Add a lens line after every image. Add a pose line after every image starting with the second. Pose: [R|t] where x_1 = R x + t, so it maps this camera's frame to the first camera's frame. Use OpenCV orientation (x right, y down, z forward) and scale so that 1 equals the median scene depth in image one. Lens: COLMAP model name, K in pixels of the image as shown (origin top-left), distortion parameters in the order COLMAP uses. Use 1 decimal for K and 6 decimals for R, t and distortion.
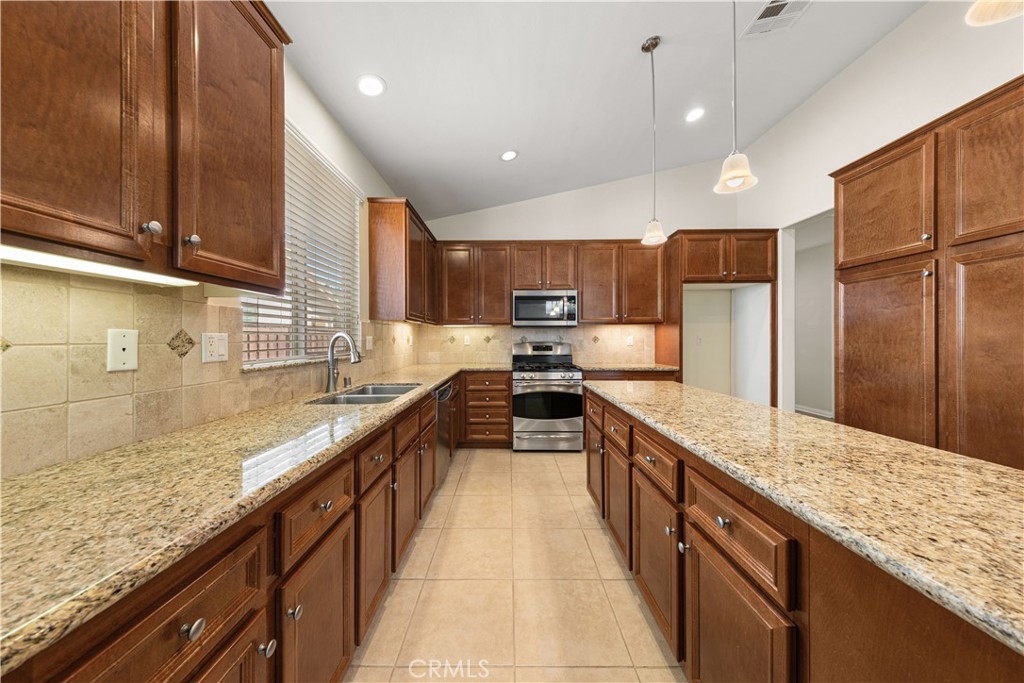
lens RADIAL K [[331.1, 0, 510.1], [0, 331.1, 338.4], [0, 0, 1]] dist [0.016883, -0.005263]
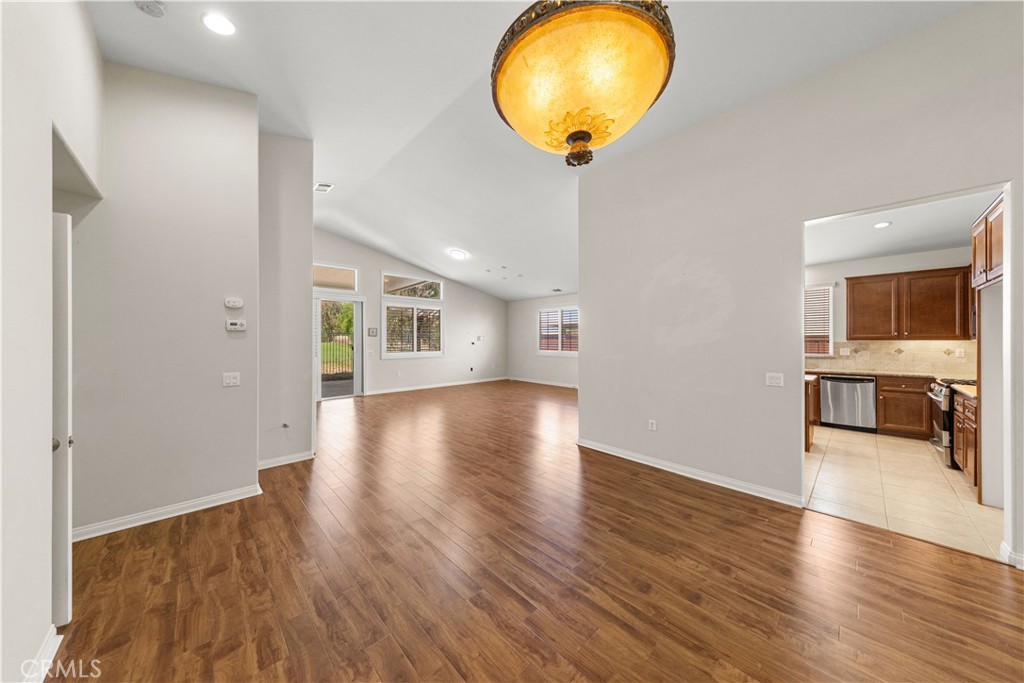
lens RADIAL K [[331.1, 0, 506.5], [0, 331.1, 340.1], [0, 0, 1]] dist [-0.000257, -0.000149]
pose [[-0.727113, 0.002090, -0.686514, 1.884015], [0.002104, 0.999997, 0.000816, -0.049479], [0.686514, -0.000851, -0.727116, 0.805613]]
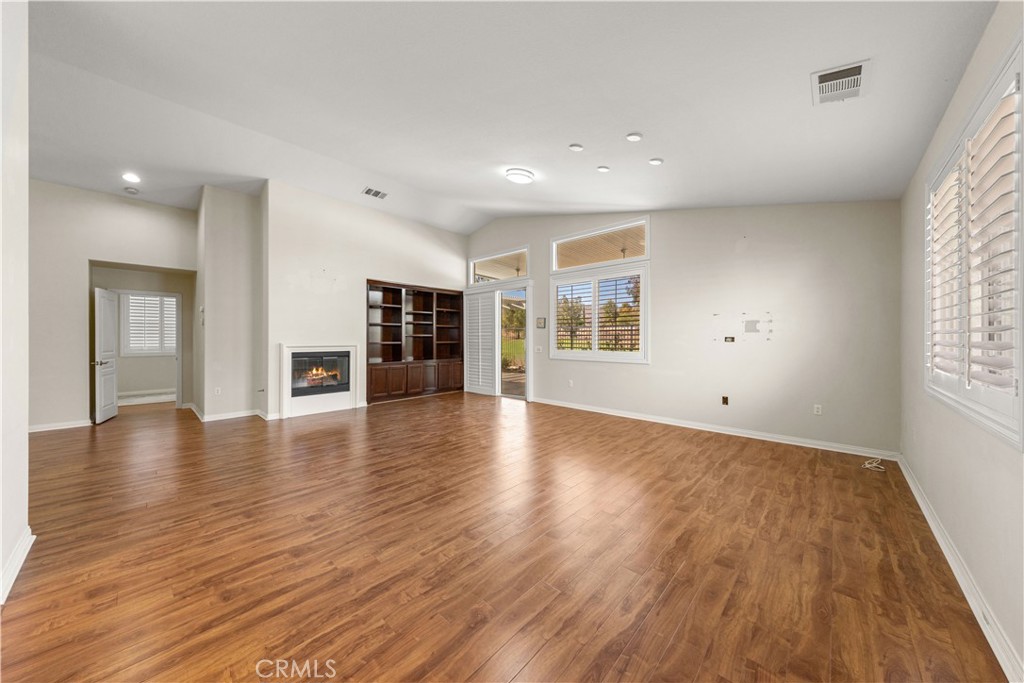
lens RADIAL K [[347.0, 0, 507.8], [0, 347.0, 336.9], [0, 0, 1]] dist [0.008036, -0.000232]
pose [[-0.732551, 0.001626, 0.680710, -0.193010], [-0.002009, 0.999988, -0.004552, -0.018084], [-0.680709, -0.004702, -0.732538, -0.026082]]
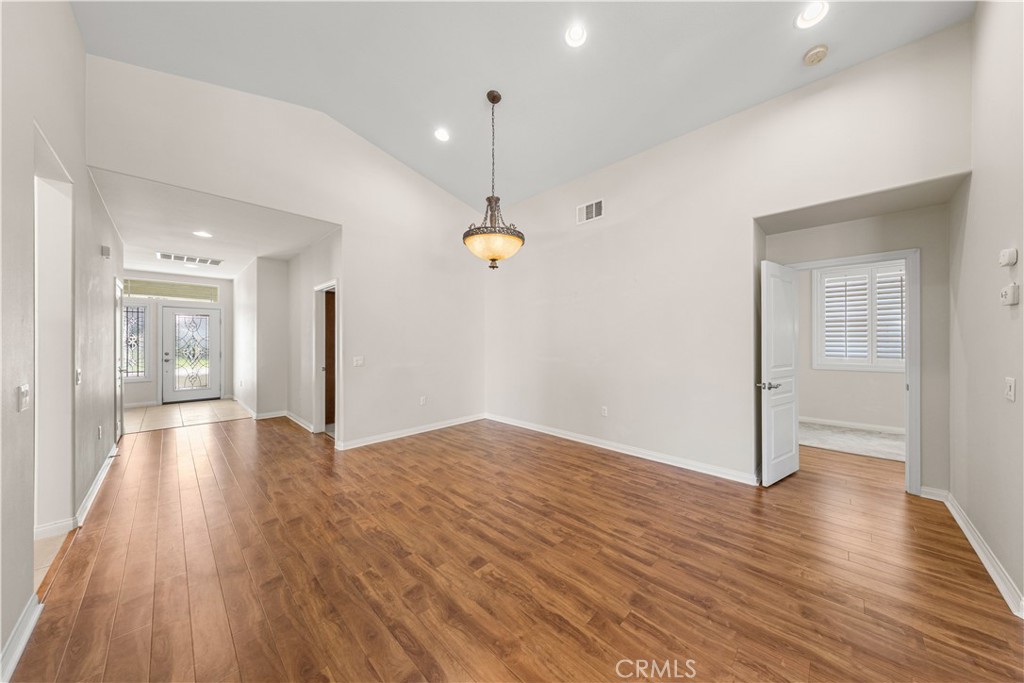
lens RADIAL K [[334.2, 0, 507.7], [0, 334.2, 340.9], [0, 0, 1]] dist [0.011684, -0.002349]
pose [[0.701376, 0.001357, 0.712790, 0.970763], [-0.003262, 0.999994, 0.001305, -0.022883], [-0.712784, -0.003241, 0.701376, -0.064311]]
